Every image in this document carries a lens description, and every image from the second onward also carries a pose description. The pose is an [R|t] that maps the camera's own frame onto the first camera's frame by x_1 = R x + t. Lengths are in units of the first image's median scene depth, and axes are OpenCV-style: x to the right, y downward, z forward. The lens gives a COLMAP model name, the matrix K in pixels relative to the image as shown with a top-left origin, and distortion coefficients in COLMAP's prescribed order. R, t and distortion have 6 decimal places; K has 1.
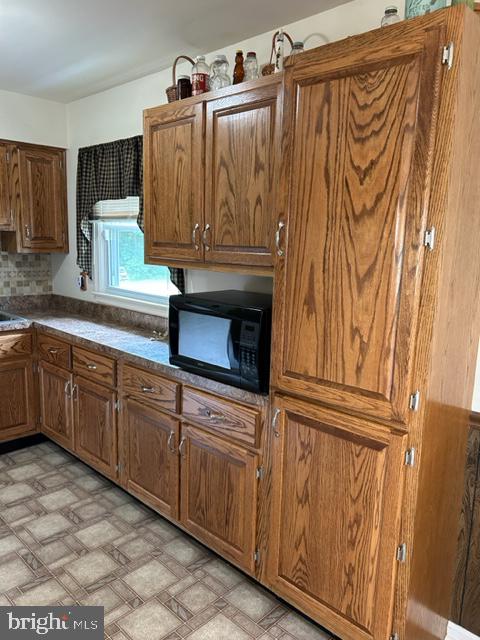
lens RADIAL K [[483.6, 0, 238.0], [0, 483.6, 320.5], [0, 0, 1]] dist [0.039089, -0.046979]
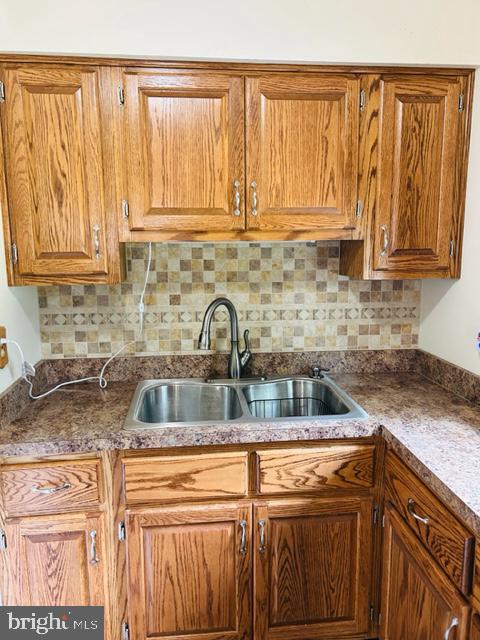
lens RADIAL K [[483.6, 0, 236.6], [0, 483.6, 318.2], [0, 0, 1]] dist [0.039089, -0.046979]
pose [[0.771059, 0.070533, -0.632845, -0.341646], [-0.078594, 0.996789, 0.015337, -0.146744], [0.631894, 0.037913, 0.774127, 0.777254]]
